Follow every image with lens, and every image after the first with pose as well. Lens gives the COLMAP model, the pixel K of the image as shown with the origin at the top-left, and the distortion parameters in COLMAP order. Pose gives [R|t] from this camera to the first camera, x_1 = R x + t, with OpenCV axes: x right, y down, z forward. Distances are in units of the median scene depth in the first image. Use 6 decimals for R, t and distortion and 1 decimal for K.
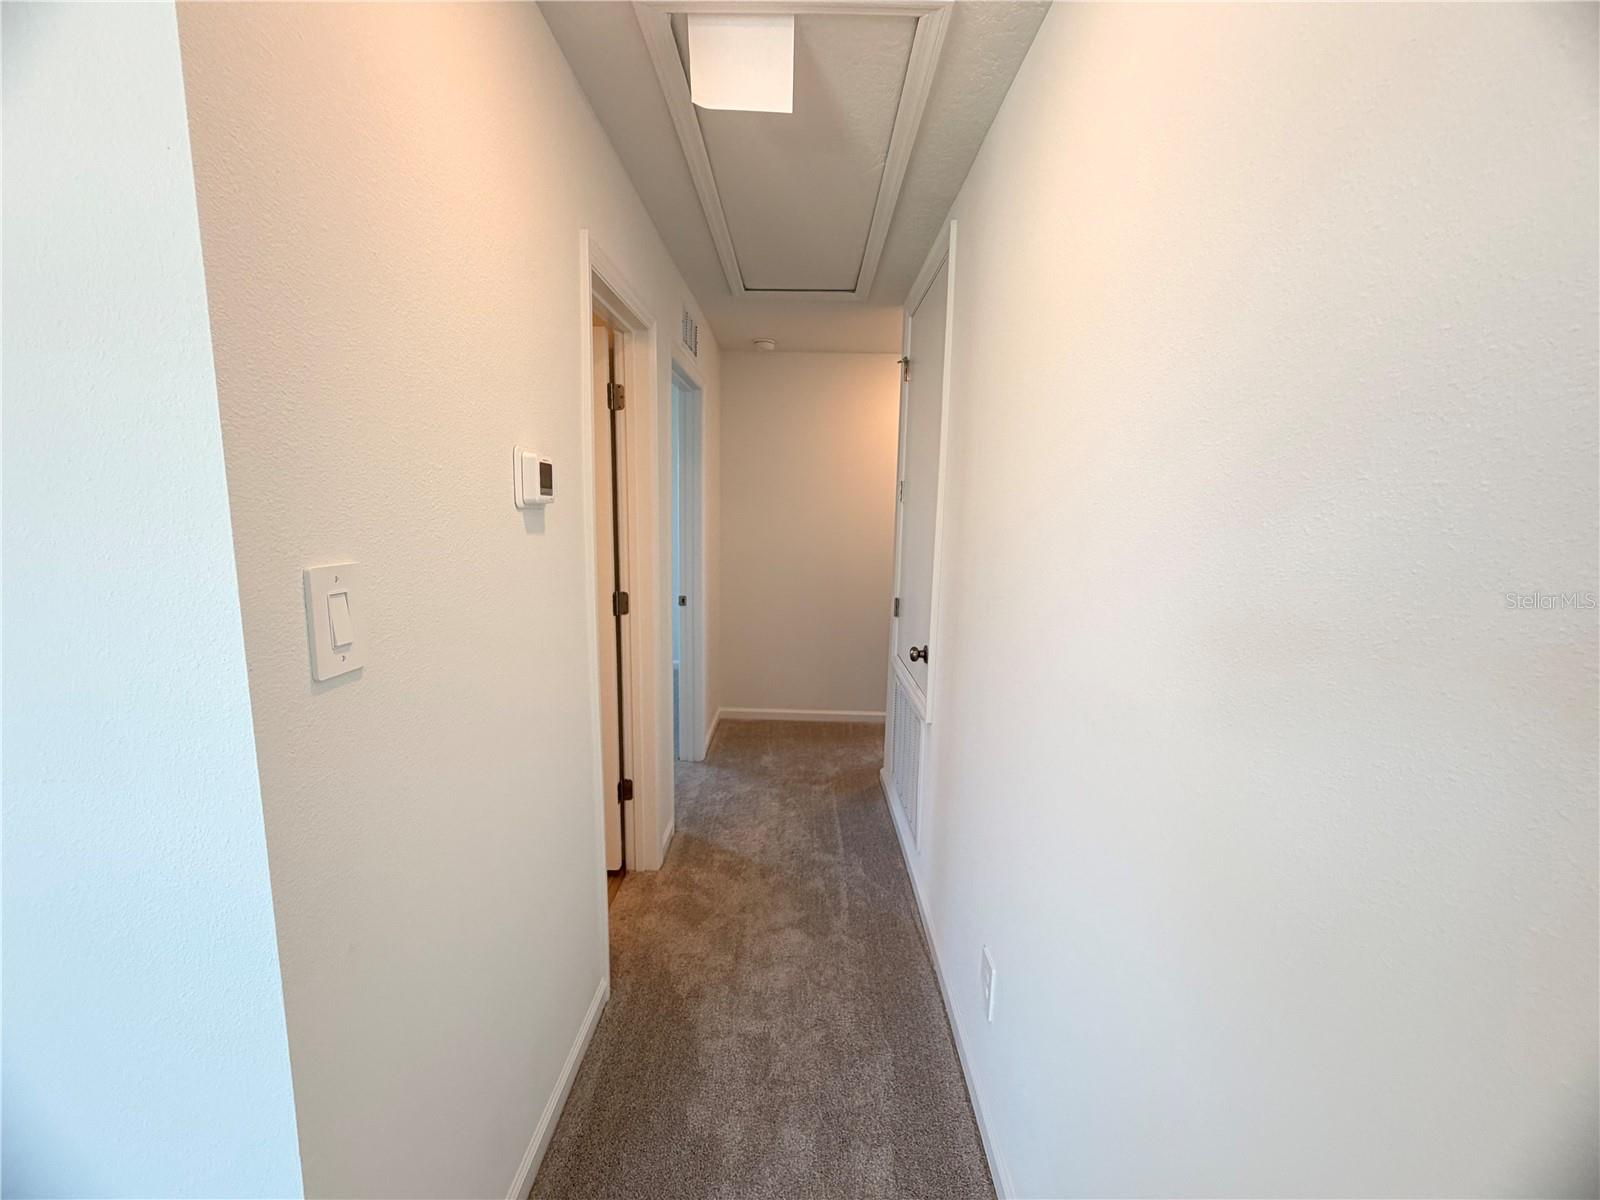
lens RADIAL K [[636.2, 0, 795.6], [0, 636.2, 601.7], [0, 0, 1]] dist [-0.001013, 0.000642]
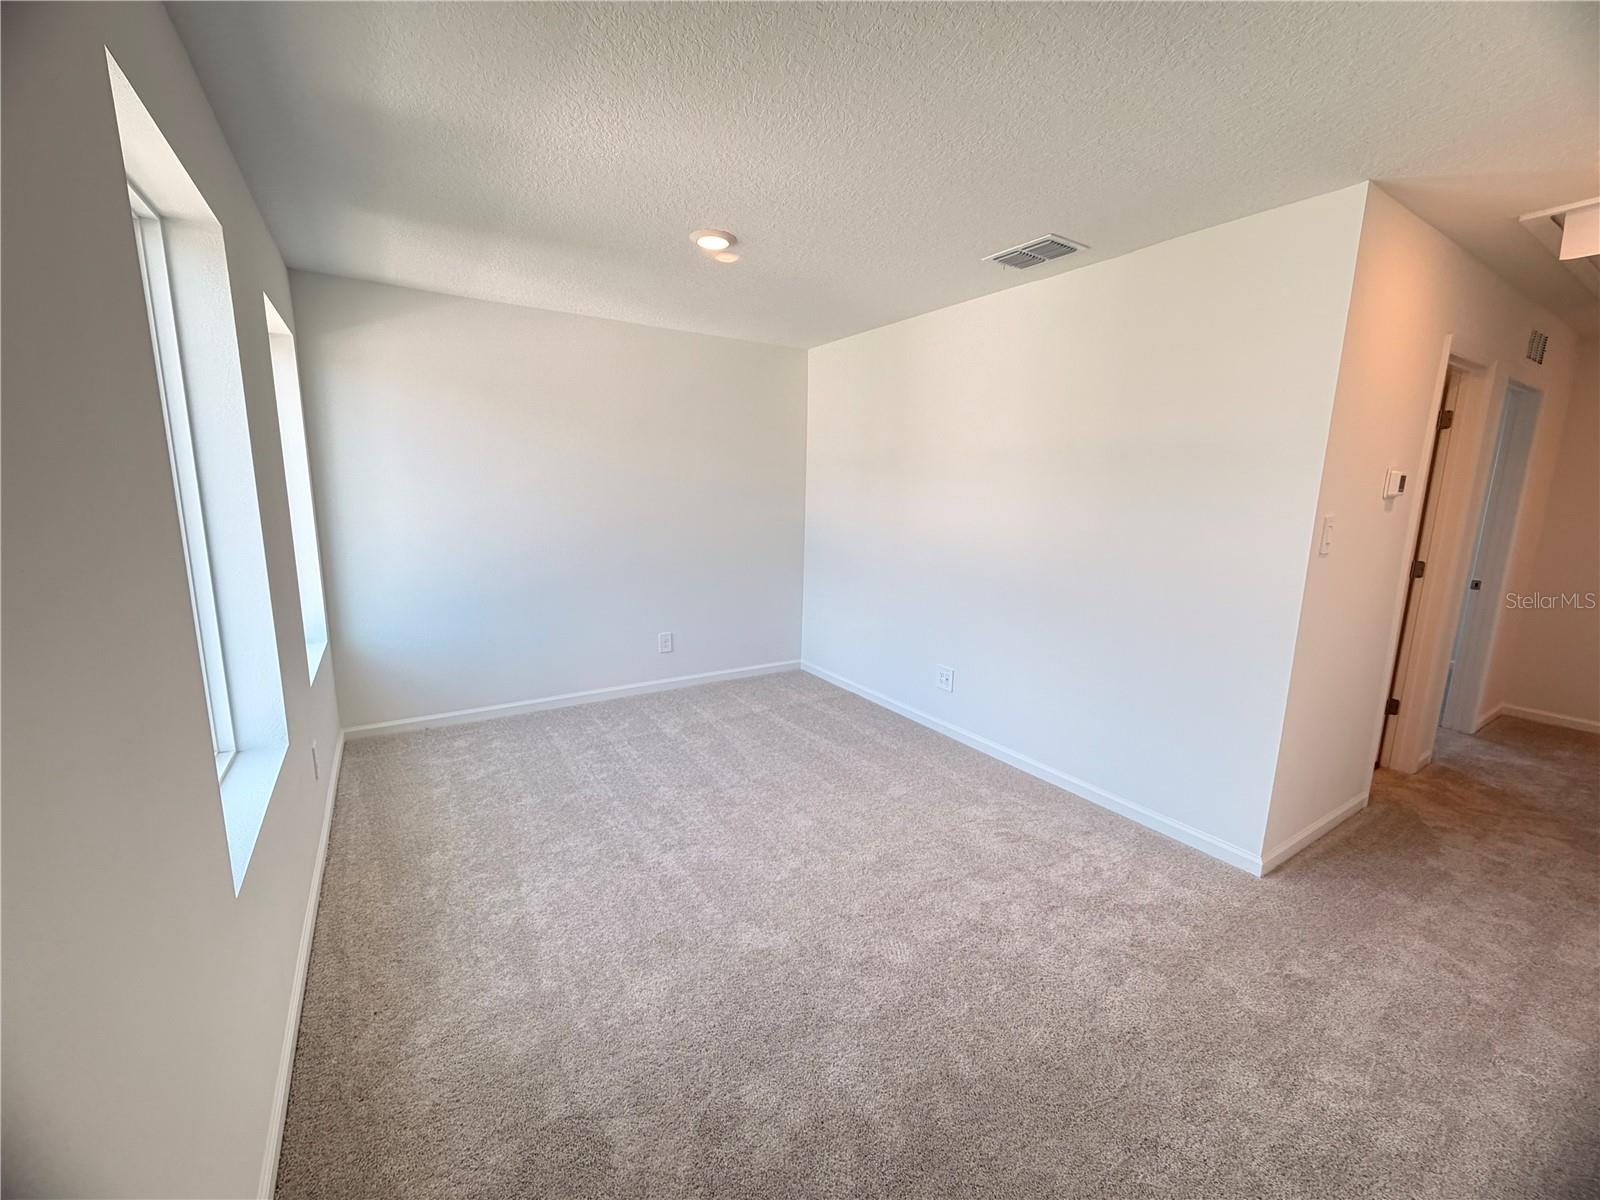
lens RADIAL K [[636.2, 0, 795.6], [0, 636.2, 601.7], [0, 0, 1]] dist [-0.001013, 0.000642]
pose [[0.547695, 0.134449, -0.825805, 0.121354], [-0.131874, 0.988539, 0.073481, 0.130337], [0.826220, 0.068657, 0.559148, -0.784650]]
